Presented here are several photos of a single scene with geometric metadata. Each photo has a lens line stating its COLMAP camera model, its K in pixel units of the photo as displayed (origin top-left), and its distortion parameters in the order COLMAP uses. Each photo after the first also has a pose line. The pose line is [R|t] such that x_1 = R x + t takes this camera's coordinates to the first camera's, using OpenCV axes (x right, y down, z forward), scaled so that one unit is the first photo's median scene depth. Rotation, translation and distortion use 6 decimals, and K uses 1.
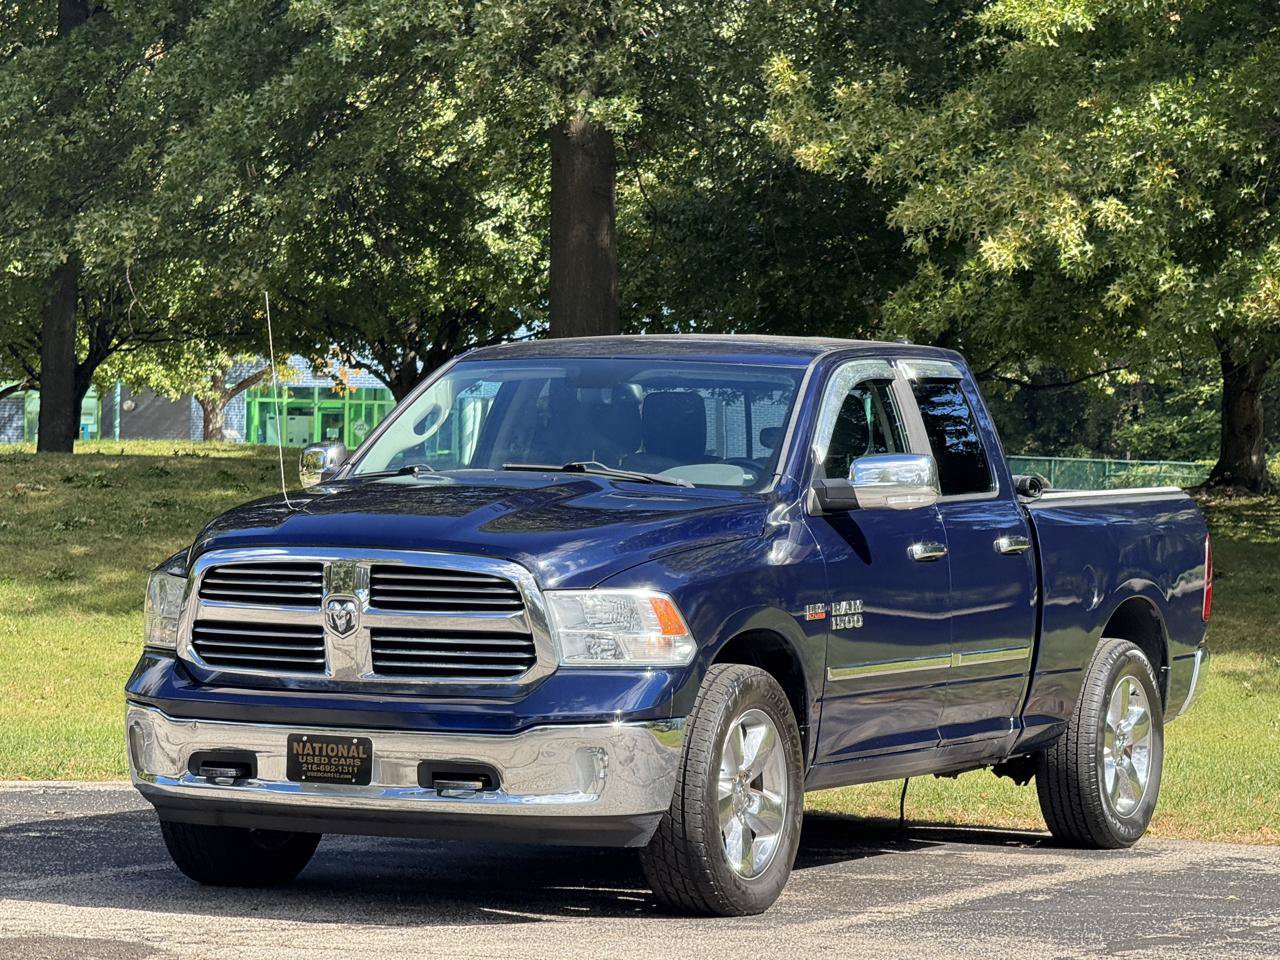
lens RADIAL K [[4891.0, 0, 640.0], [0, 4891.0, 480.0], [0, 0, 1]] dist [0.222925, 0.098081]
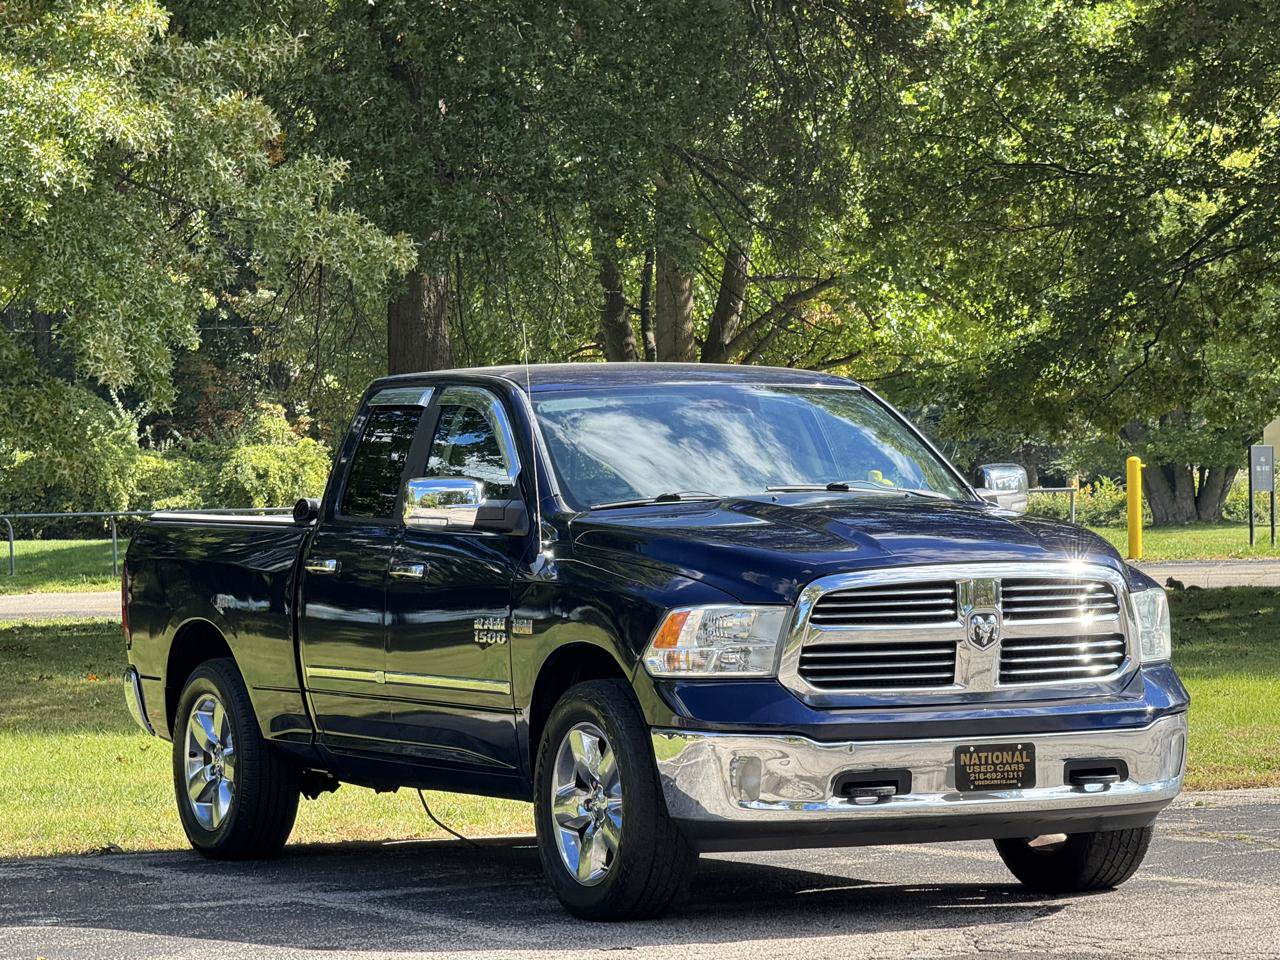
lens RADIAL K [[4891.0, 0, 640.0], [0, 4891.0, 480.0], [0, 0, 1]] dist [0.222925, 0.098081]
pose [[0.633801, -0.036392, 0.772640, -0.850329], [0.042903, 0.999009, 0.011860, -0.018121], [-0.772305, 0.025632, 0.634734, 0.368432]]
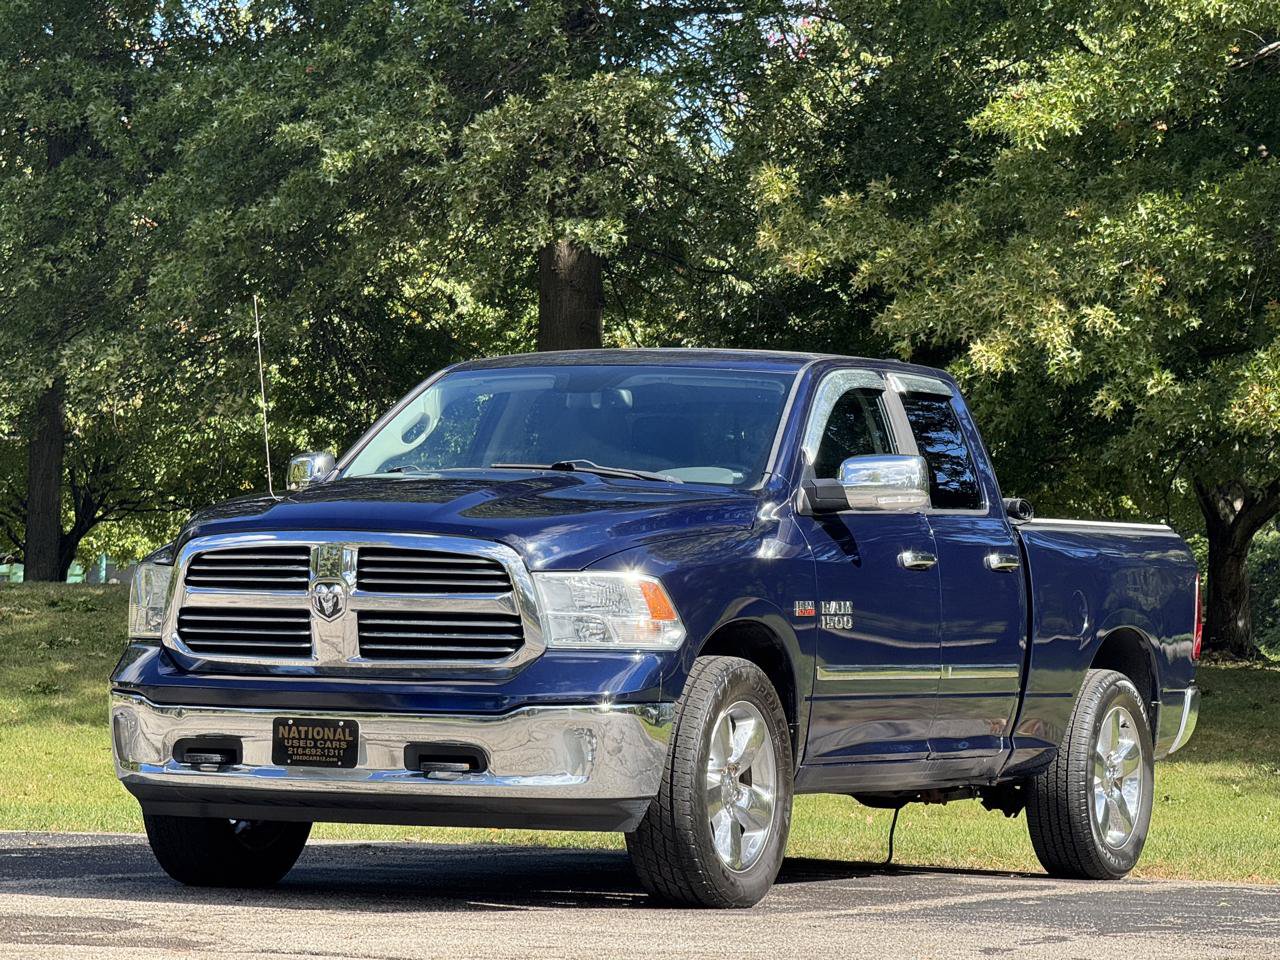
lens RADIAL K [[4891.0, 0, 640.0], [0, 4891.0, 480.0], [0, 0, 1]] dist [0.222925, 0.098081]
pose [[0.999988, 0.003755, 0.003004, -0.000753], [-0.003626, 0.999114, -0.041925, 0.042099], [-0.003158, 0.041913, 0.999116, 0.005567]]
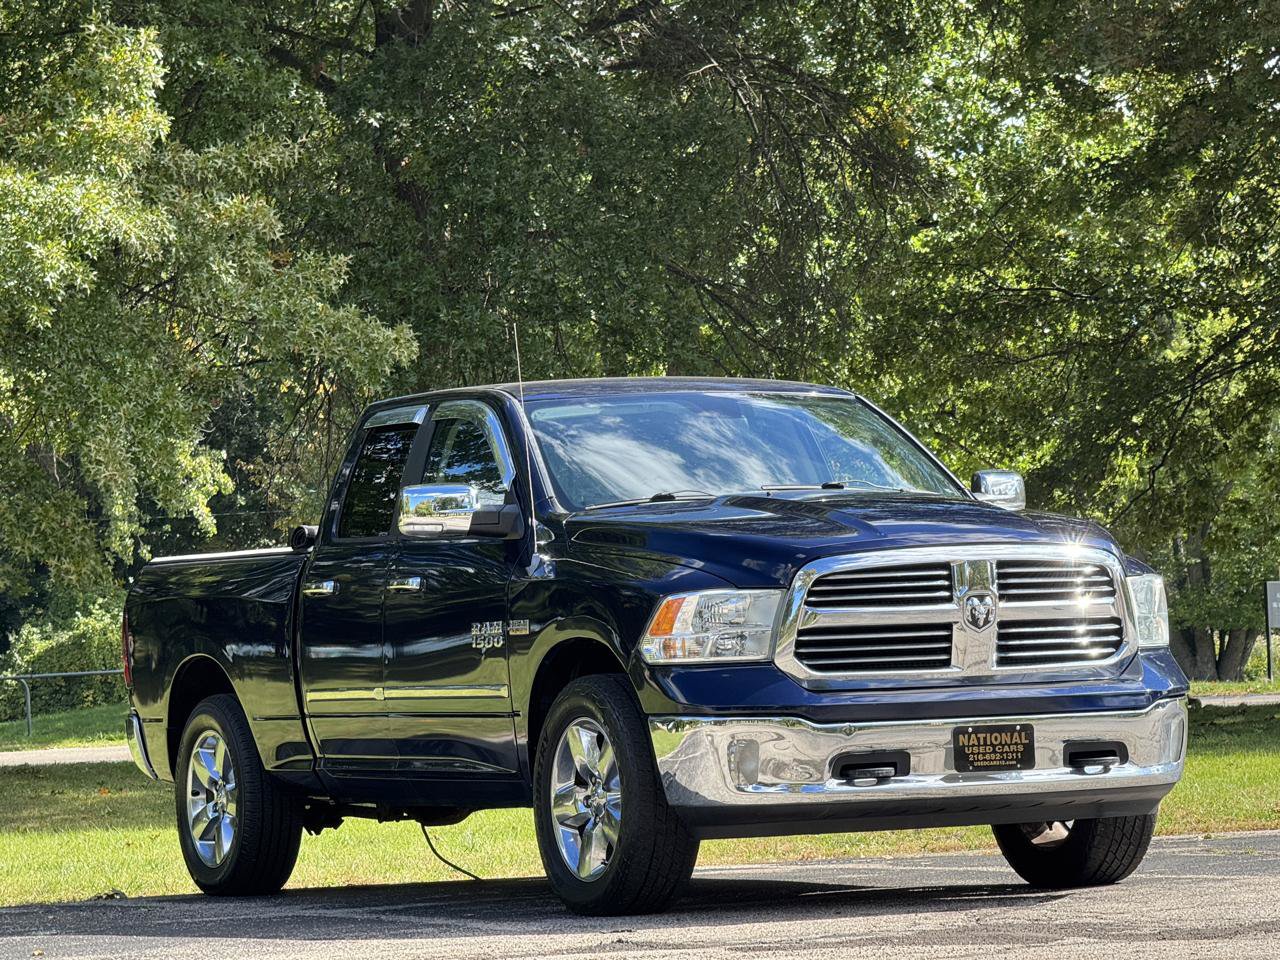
lens RADIAL K [[4891.0, 0, 640.0], [0, 4891.0, 480.0], [0, 0, 1]] dist [0.222925, 0.098081]
pose [[0.636662, -0.017115, 0.770953, -0.847141], [0.061488, 0.997697, -0.028630, 0.023748], [-0.768688, 0.065632, 0.636248, 0.366489]]
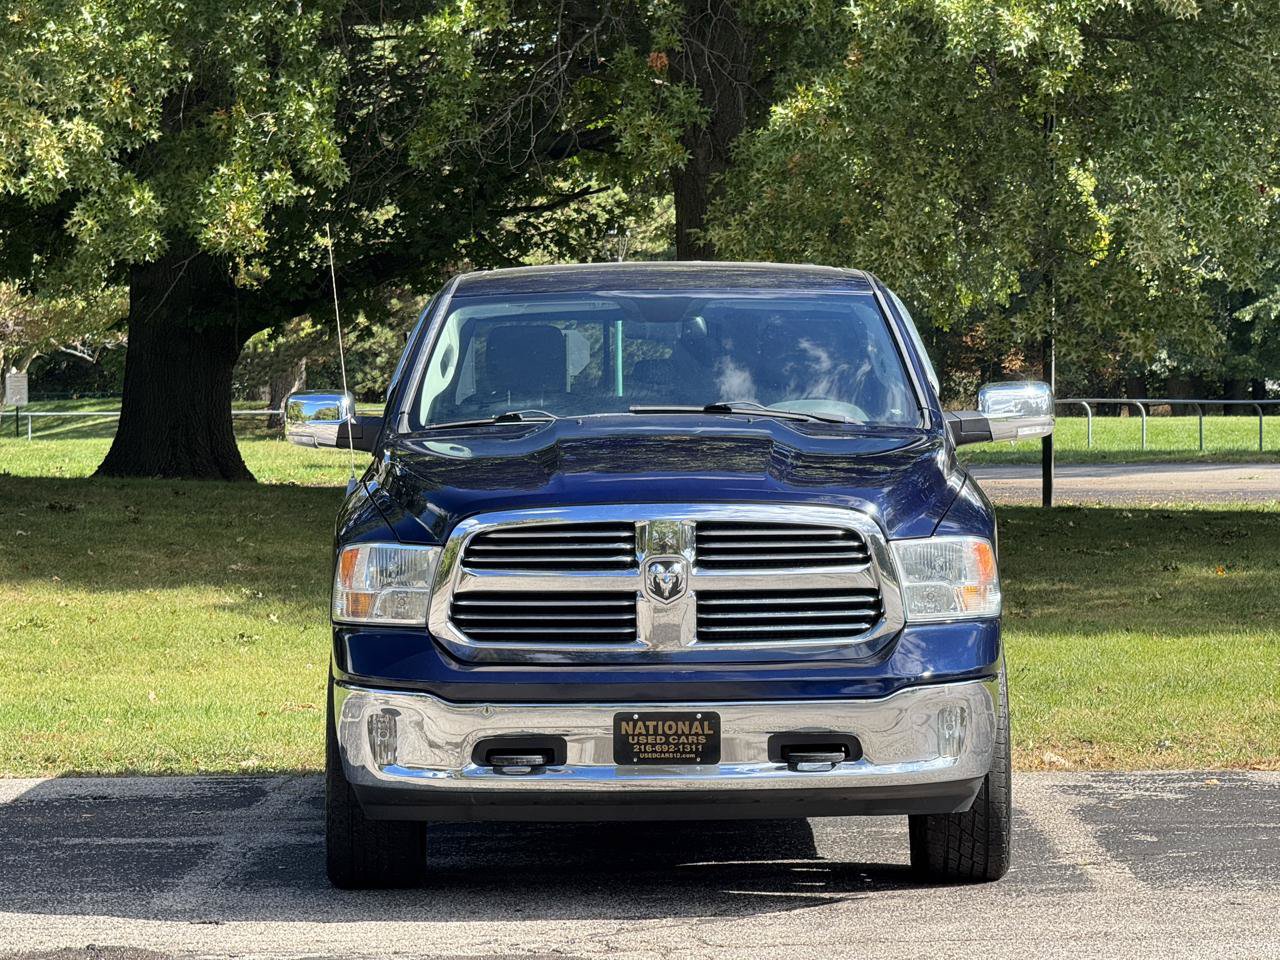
lens RADIAL K [[4891.0, 0, 640.0], [0, 4891.0, 480.0], [0, 0, 1]] dist [0.222925, 0.098081]
pose [[0.911189, -0.040305, 0.410012, -0.405755], [0.033852, 0.999162, 0.022989, -0.010656], [-0.410595, -0.007068, 0.911791, 0.167363]]
